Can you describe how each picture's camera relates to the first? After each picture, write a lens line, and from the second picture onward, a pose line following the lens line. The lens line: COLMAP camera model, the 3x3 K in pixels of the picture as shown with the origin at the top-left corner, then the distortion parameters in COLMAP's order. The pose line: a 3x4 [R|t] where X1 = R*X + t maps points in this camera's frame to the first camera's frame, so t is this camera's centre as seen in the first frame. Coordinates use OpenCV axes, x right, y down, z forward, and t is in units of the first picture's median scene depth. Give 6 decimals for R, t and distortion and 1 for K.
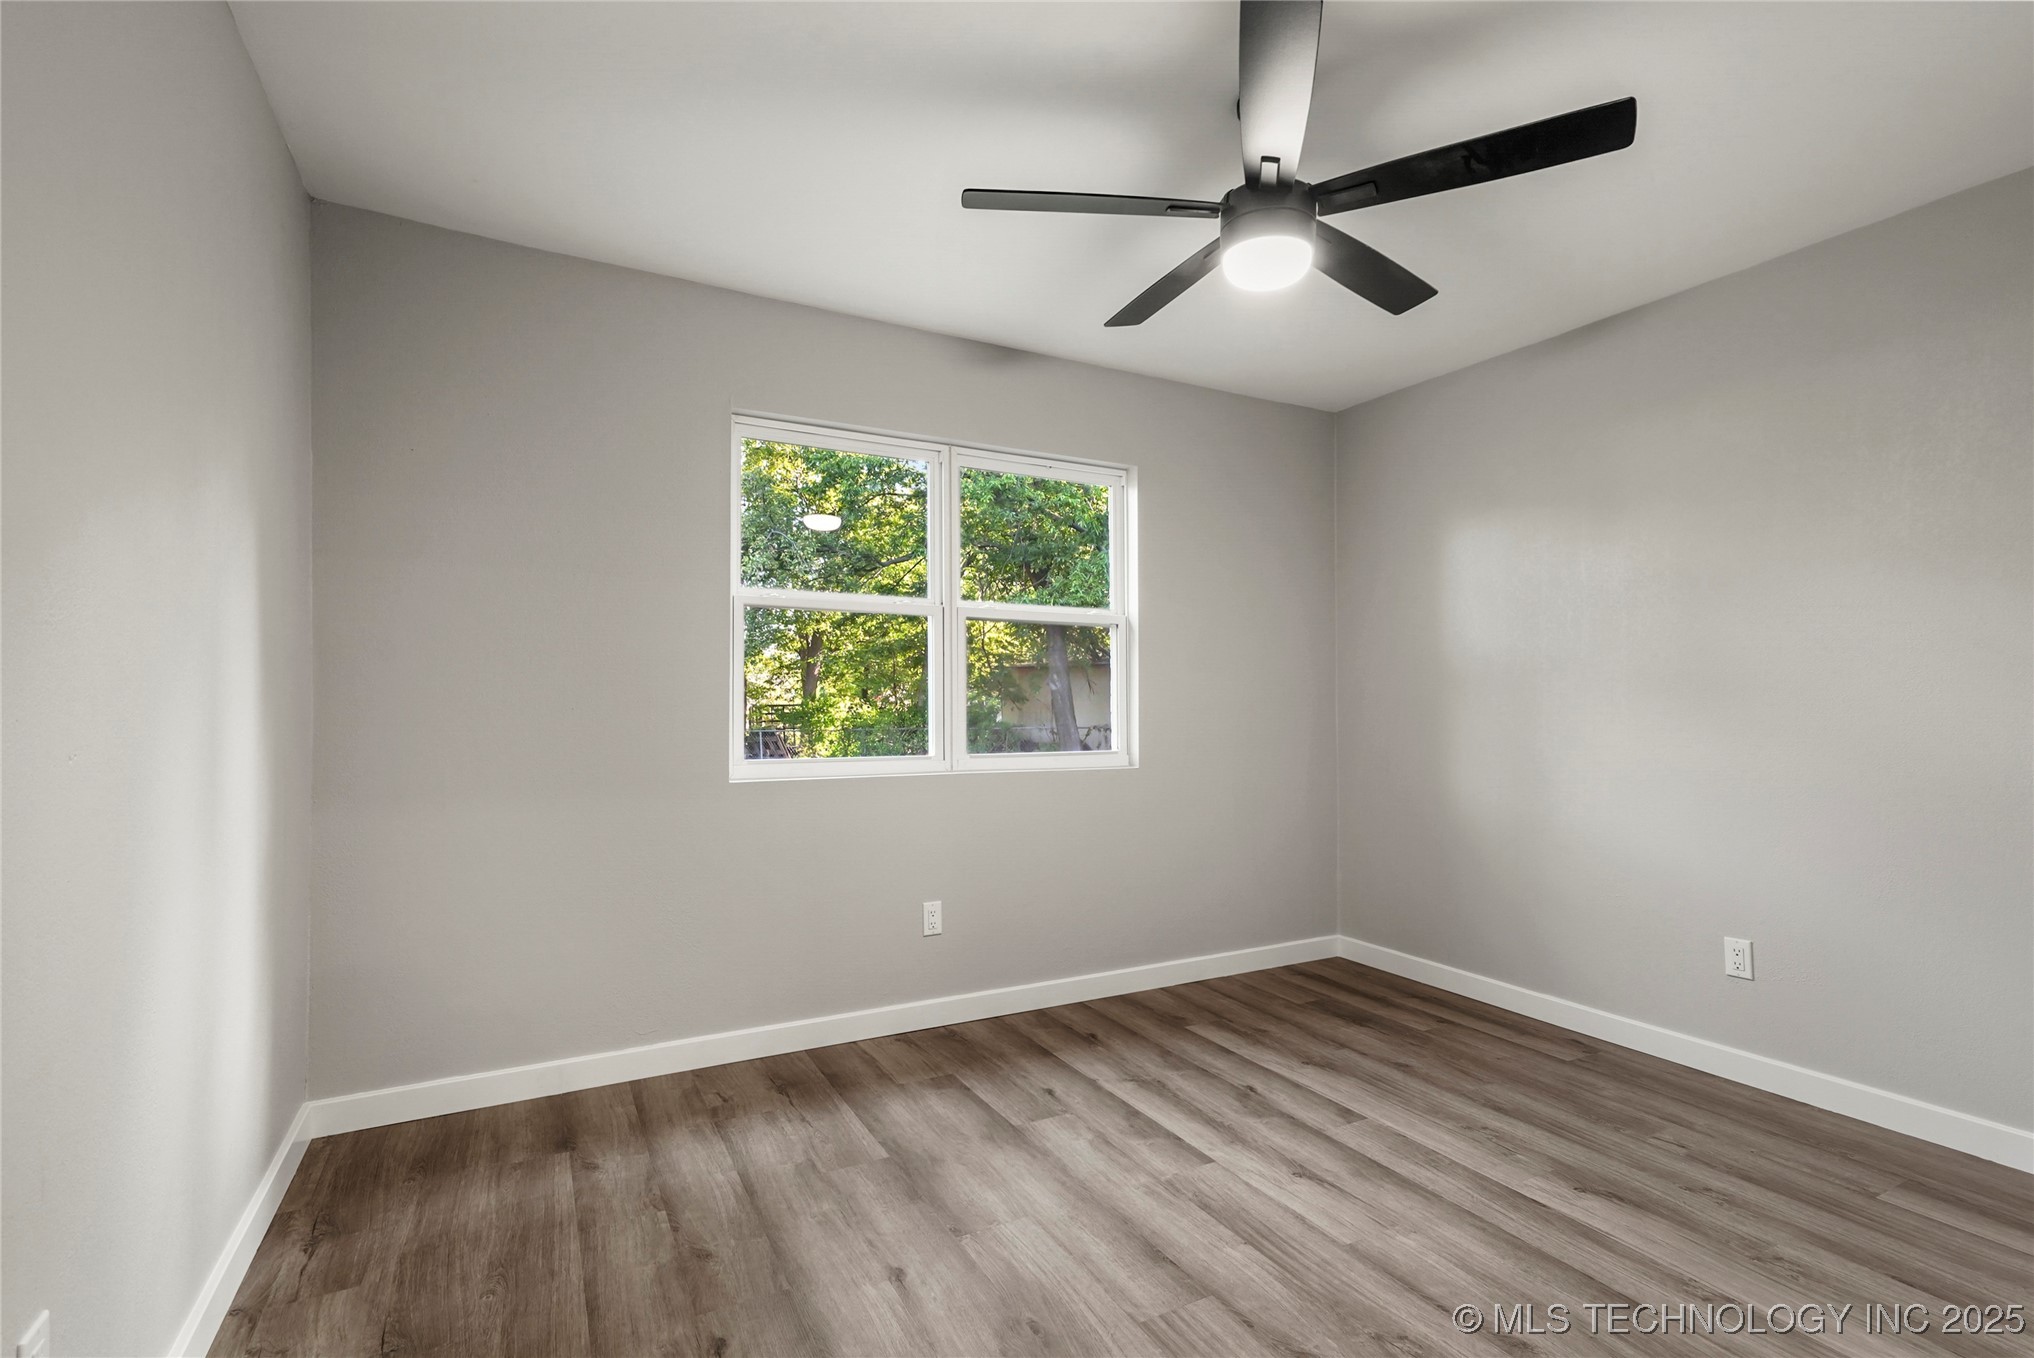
lens RADIAL K [[949.3, 0, 1033.5], [0, 949.3, 681.1], [0, 0, 1]] dist [-0.007242, 0.009038]
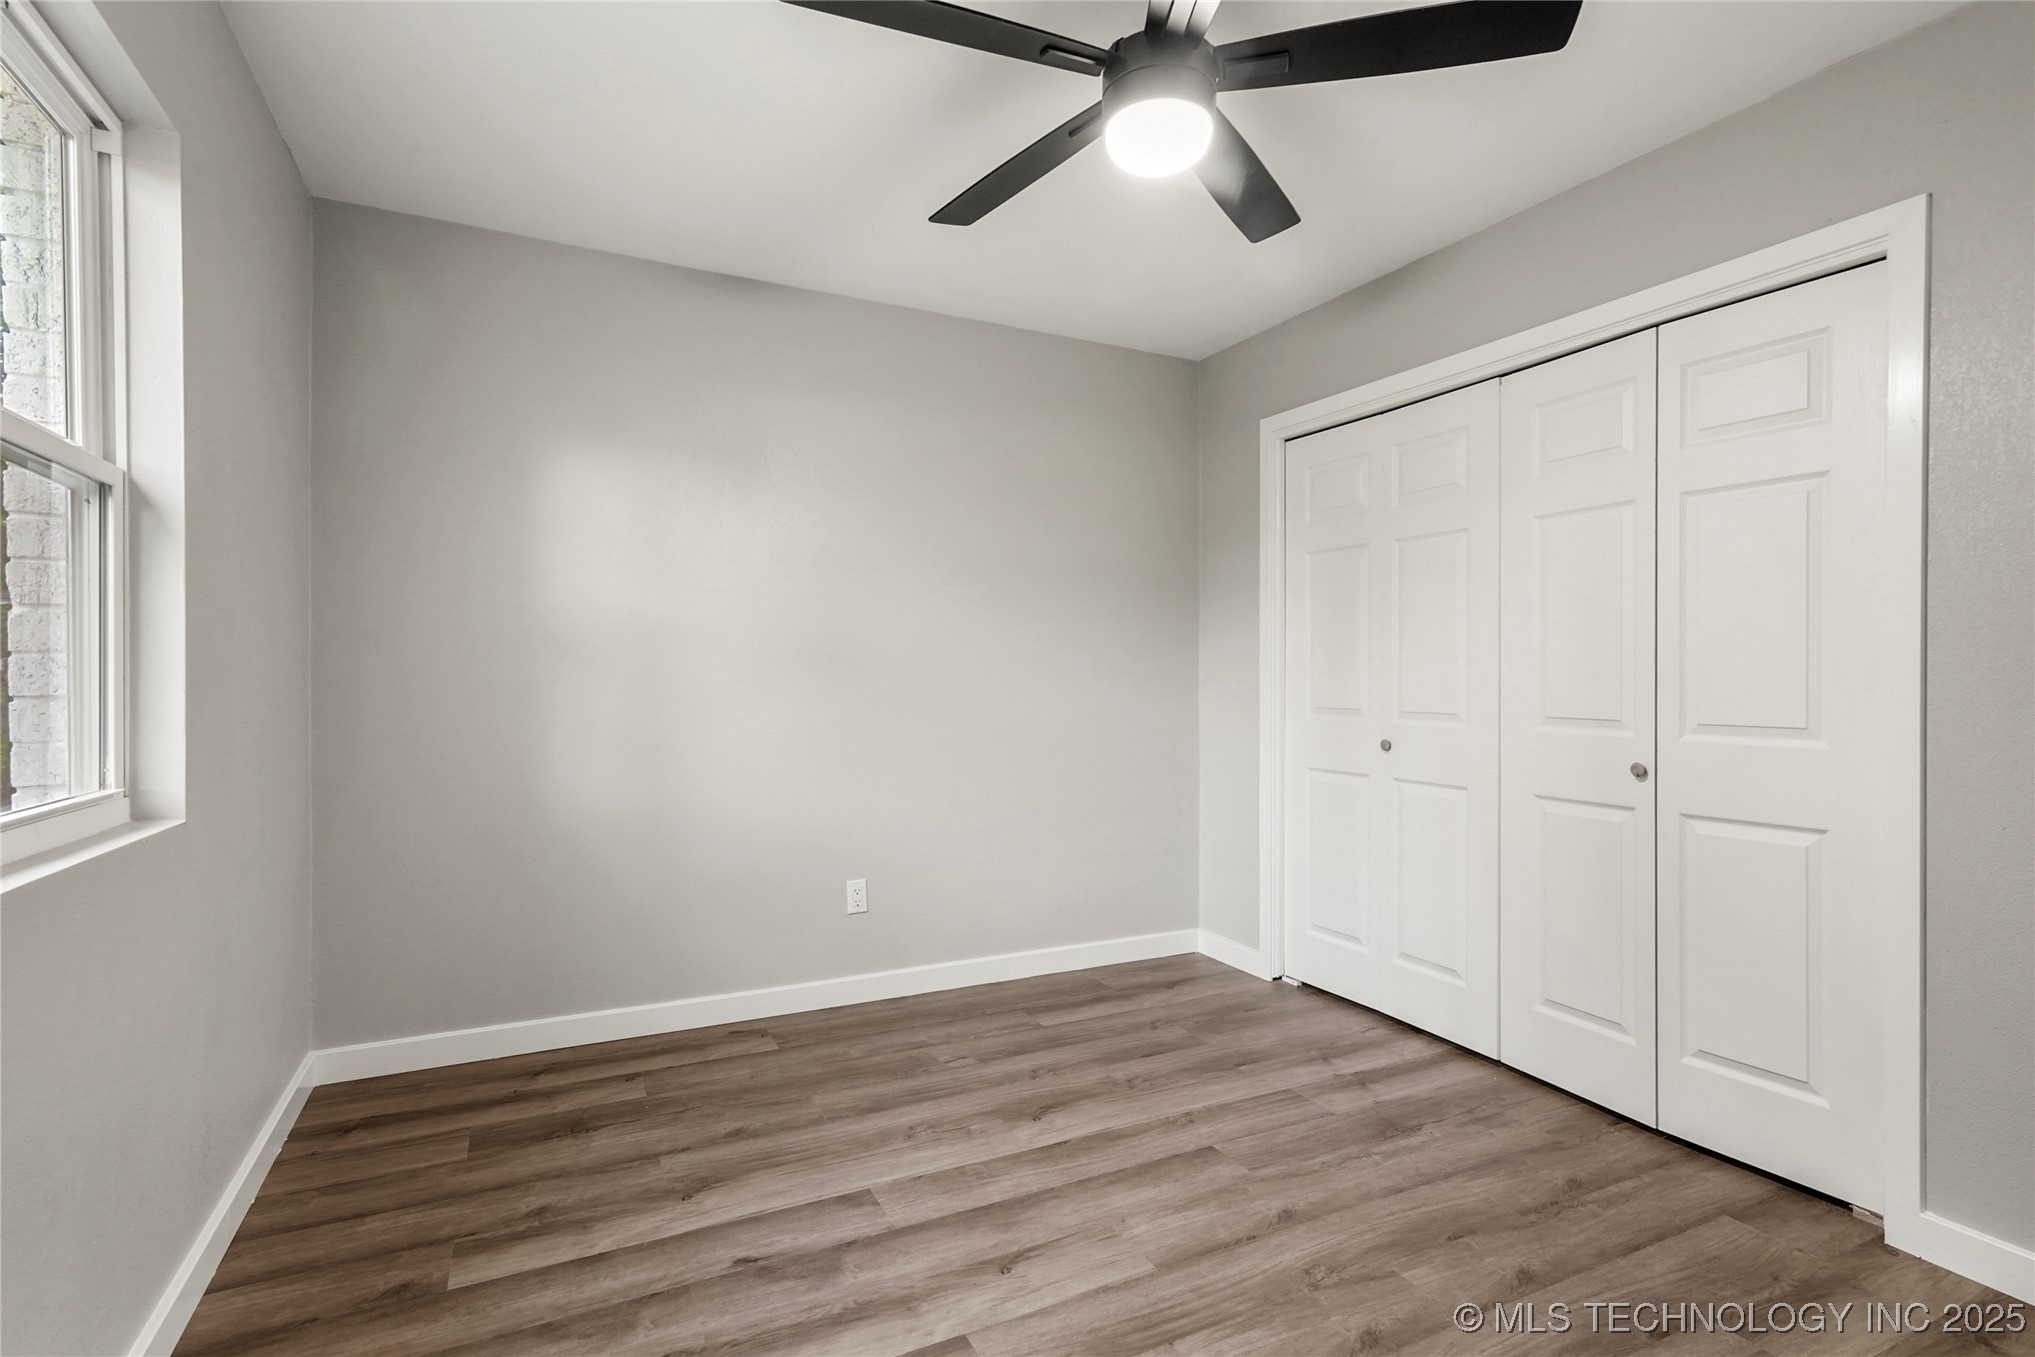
lens RADIAL K [[949.8, 0, 1032.1], [0, 949.8, 674.5], [0, 0, 1]] dist [-0.007242, 0.009038]
pose [[0.039174, 0.000737, 0.999232, -0.433212], [-0.024815, 0.999692, 0.000235, 0.017951], [-0.998924, -0.024805, 0.039181, 0.807287]]
